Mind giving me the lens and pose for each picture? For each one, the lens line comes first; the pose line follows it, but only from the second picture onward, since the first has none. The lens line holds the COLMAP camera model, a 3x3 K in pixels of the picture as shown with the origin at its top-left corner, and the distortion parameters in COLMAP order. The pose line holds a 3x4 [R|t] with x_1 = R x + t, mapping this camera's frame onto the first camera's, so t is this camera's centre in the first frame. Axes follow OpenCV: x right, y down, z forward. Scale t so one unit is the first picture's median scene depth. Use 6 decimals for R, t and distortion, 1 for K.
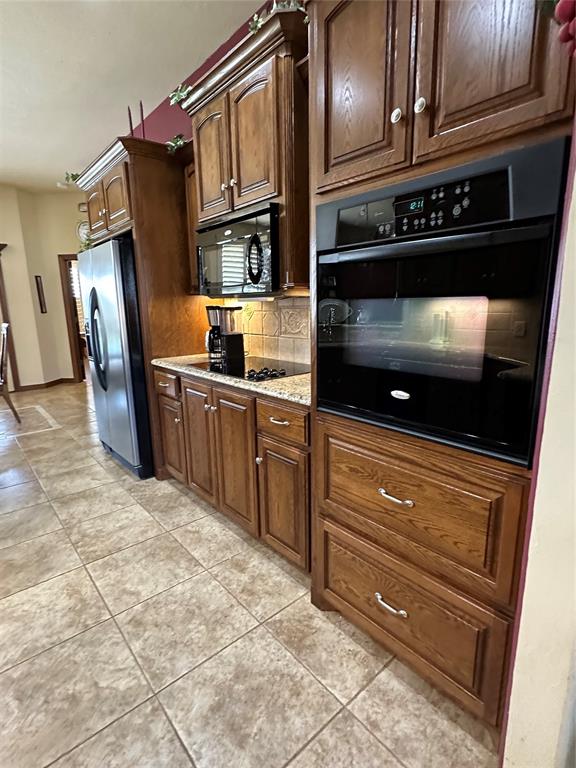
lens RADIAL K [[394.6, 0, 285.4], [0, 394.6, 385.5], [0, 0, 1]] dist [-0.004310, 0.001422]
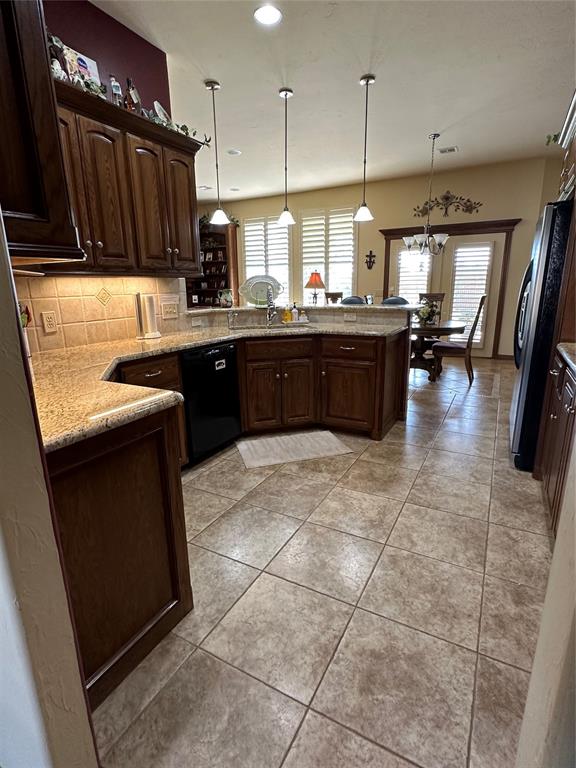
lens RADIAL K [[394.6, 0, 285.4], [0, 394.6, 385.5], [0, 0, 1]] dist [-0.004310, 0.001422]
pose [[0.354923, 0.245592, -0.902061, 0.403650], [-0.184268, 0.964328, 0.190043, -0.047589], [0.916556, 0.098771, 0.387517, 0.205488]]
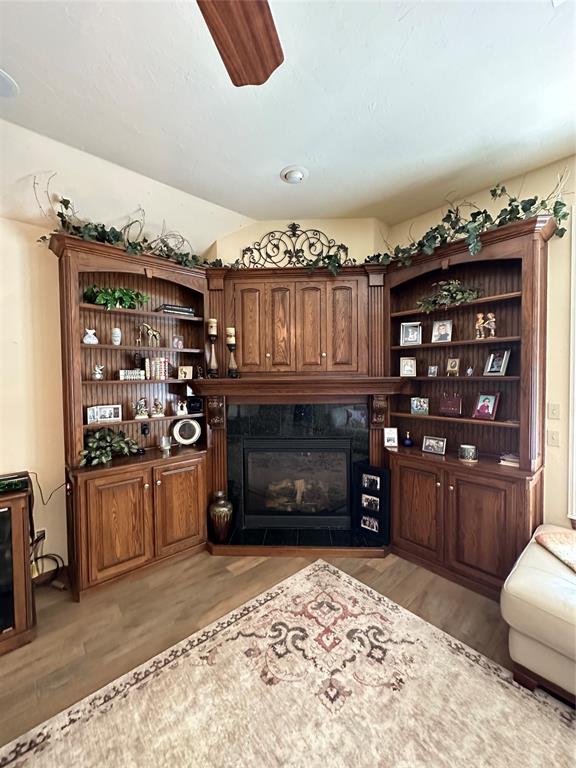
lens RADIAL K [[307.7, 0, 288.0], [0, 307.7, 384.0], [0, 0, 1]] dist [-0.001329, 0.000242]
pose [[0.029541, 0.044305, -0.998581, -3.511660], [-0.193925, 0.980289, 0.037757, -0.170943], [0.980571, 0.192535, 0.037551, 0.384007]]
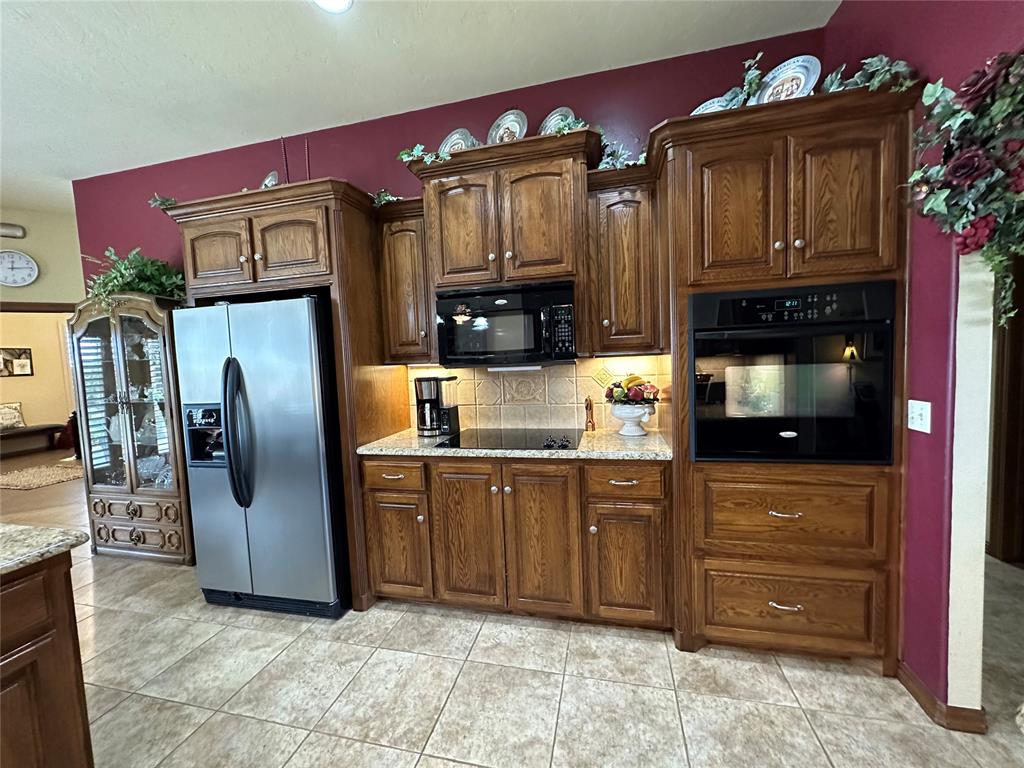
lens RADIAL K [[406.0, 0, 514.1], [0, 406.0, 386.3], [0, 0, 1]] dist [-0.000630, -0.000291]
pose [[0.809155, -0.055423, 0.584975, -0.887769], [0.146503, 0.983131, -0.109502, -0.086194], [-0.569038, 0.174304, 0.803625, 0.264839]]
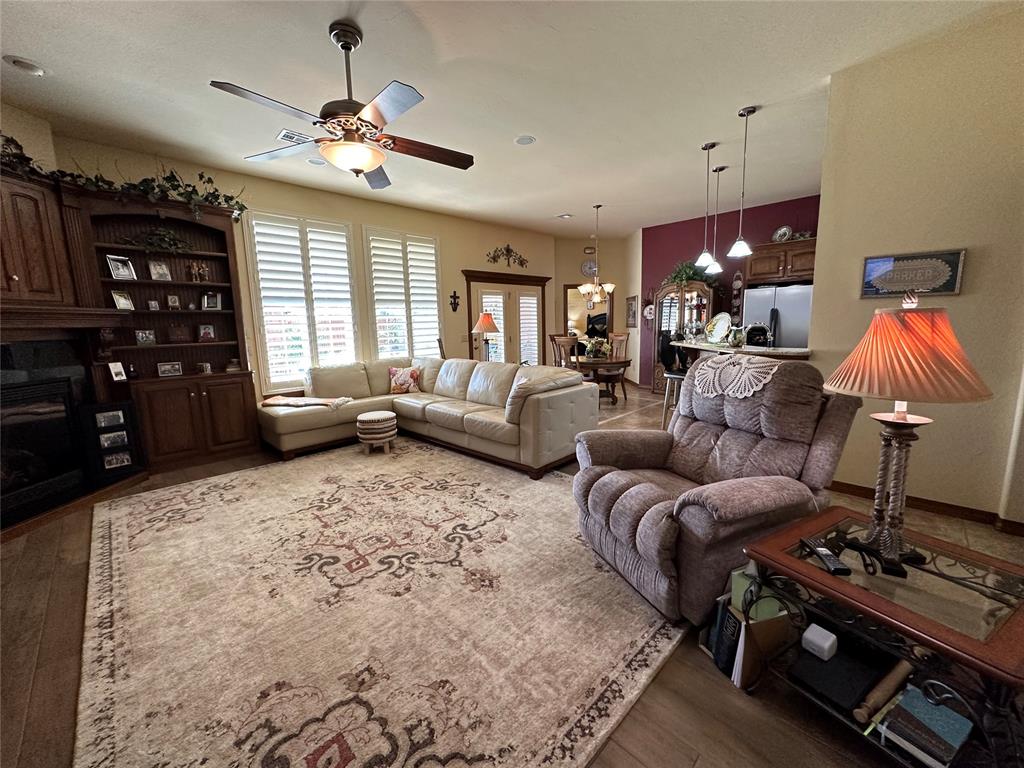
lens RADIAL K [[410.3, 0, 508.8], [0, 410.3, 384.2], [0, 0, 1]] dist [-0.001329, 0.000242]
pose [[0.996782, -0.017642, 0.078198, -3.227881], [0.022257, 0.998036, -0.058547, 0.303699], [-0.077011, 0.060099, 0.995217, -1.278598]]
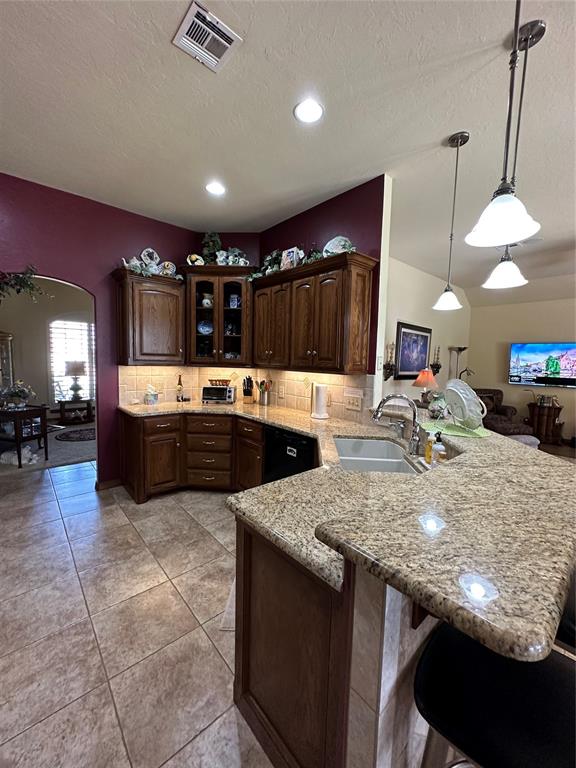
lens RADIAL K [[306.0, 0, 286.3], [0, 306.0, 383.4], [0, 0, 1]] dist [-0.002138, -0.000156]
pose [[-0.999855, -0.005916, -0.015941, -1.220219], [-0.010228, 0.958201, 0.285913, -0.489159], [0.013583, 0.286034, -0.958123, 1.917109]]
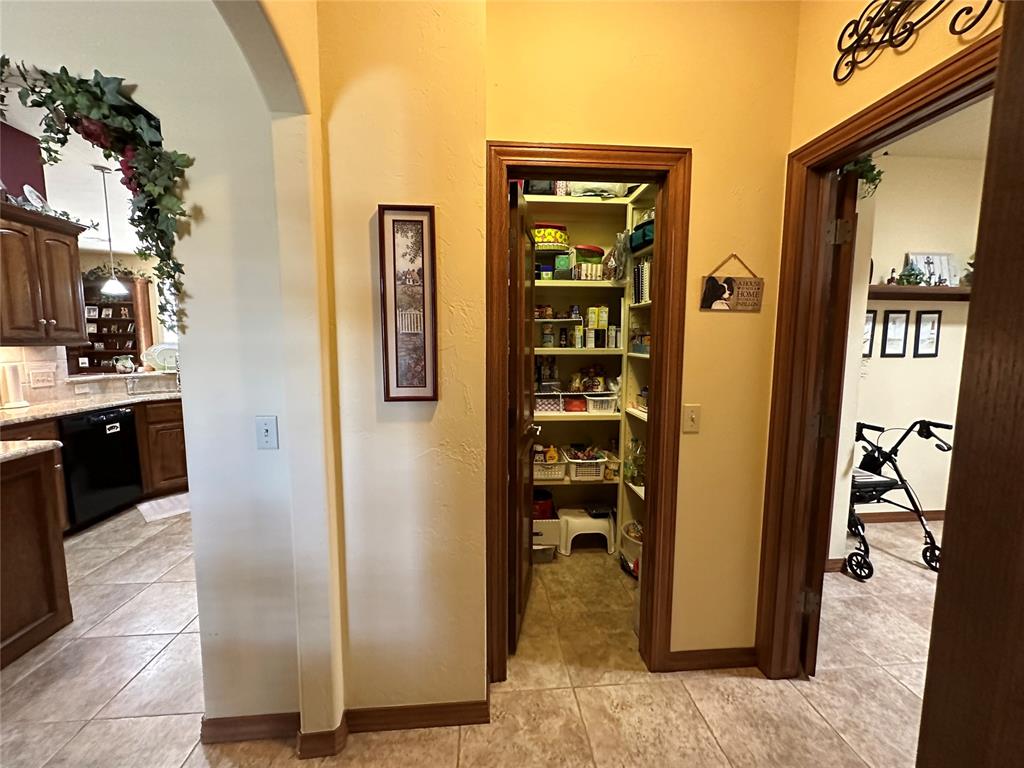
lens RADIAL K [[408.0, 0, 512.0], [0, 408.0, 384.0], [0, 0, 1]] dist [-0.002138, -0.000156]
pose [[0.812312, 0.081799, -0.577458, 1.265053], [-0.138411, 0.988867, -0.054626, -0.106066], [0.566561, 0.124299, 0.814591, 0.096270]]
